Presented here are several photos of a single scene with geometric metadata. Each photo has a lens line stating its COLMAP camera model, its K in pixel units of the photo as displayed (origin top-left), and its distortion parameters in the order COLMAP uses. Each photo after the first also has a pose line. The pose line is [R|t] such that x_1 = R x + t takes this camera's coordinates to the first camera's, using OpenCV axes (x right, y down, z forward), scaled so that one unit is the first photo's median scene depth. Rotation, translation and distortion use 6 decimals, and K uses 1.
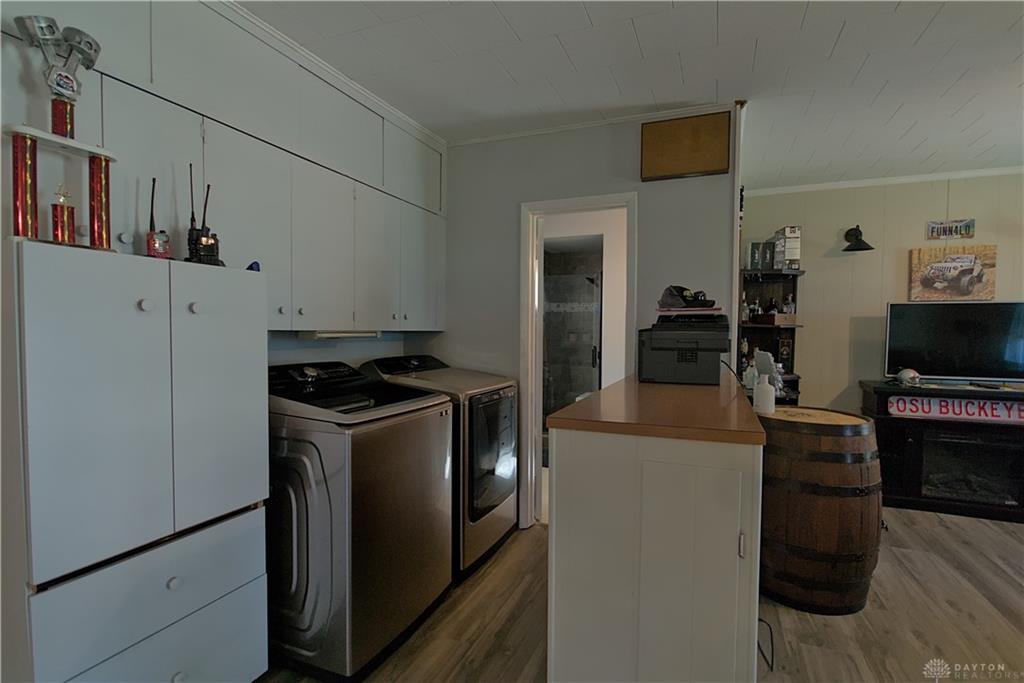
lens RADIAL K [[483.8, 0, 511.4], [0, 483.8, 345.3], [0, 0, 1]] dist [-0.002707, -0.000878]
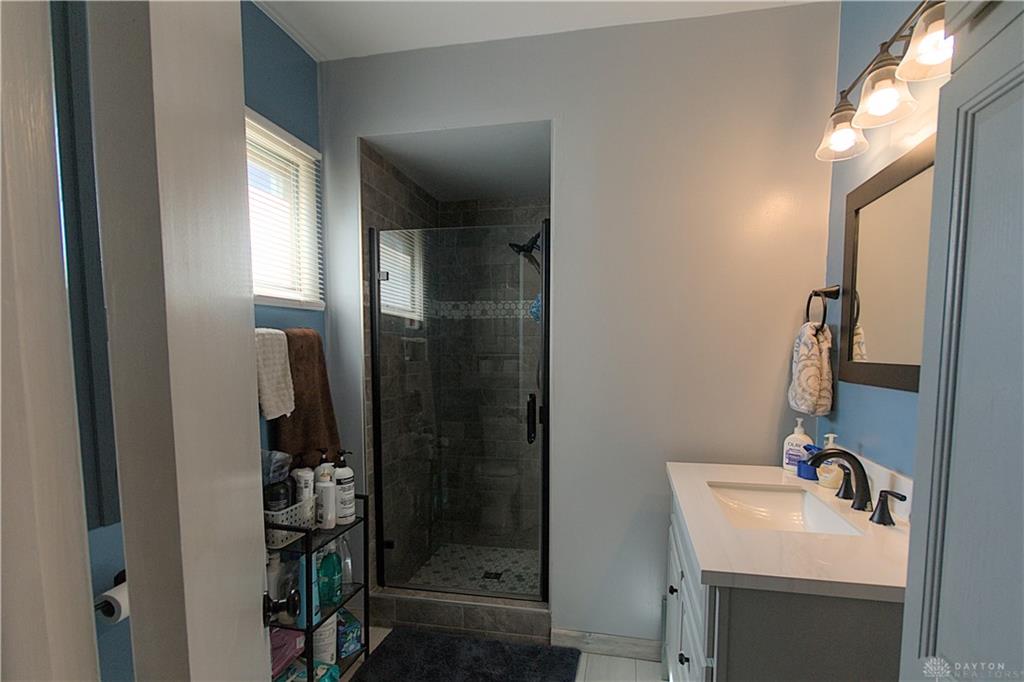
lens RADIAL K [[483.8, 0, 534.6], [0, 483.8, 387.0], [0, 0, 1]] dist [-0.002707, -0.000878]
pose [[0.976790, -0.021934, 0.213071, 0.069265], [0.009957, 0.998317, 0.057123, -0.026144], [-0.213966, -0.053676, 0.975365, 0.490655]]
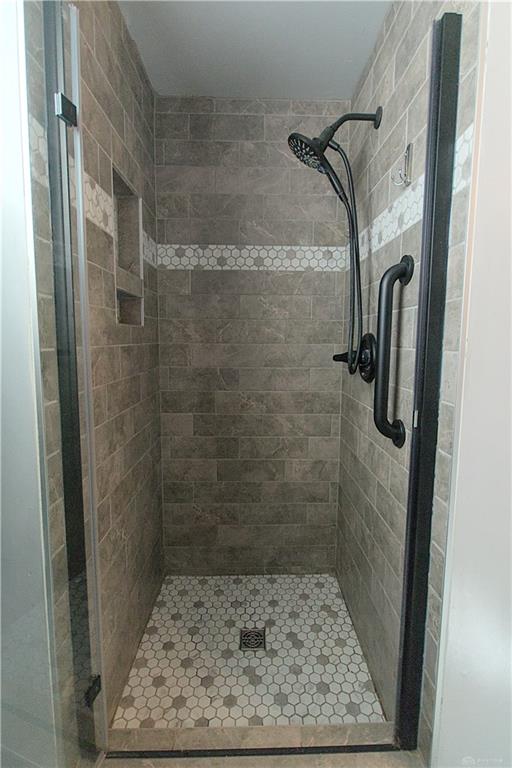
lens RADIAL K [[362.8, 0, 262.0], [0, 362.8, 375.3], [0, 0, 1]] dist [-0.002707, -0.000878]
pose [[0.911832, -0.042632, 0.408344, 0.039676], [0.005441, 0.995762, 0.091811, -0.015362], [-0.410527, -0.081494, 0.908199, 0.734825]]
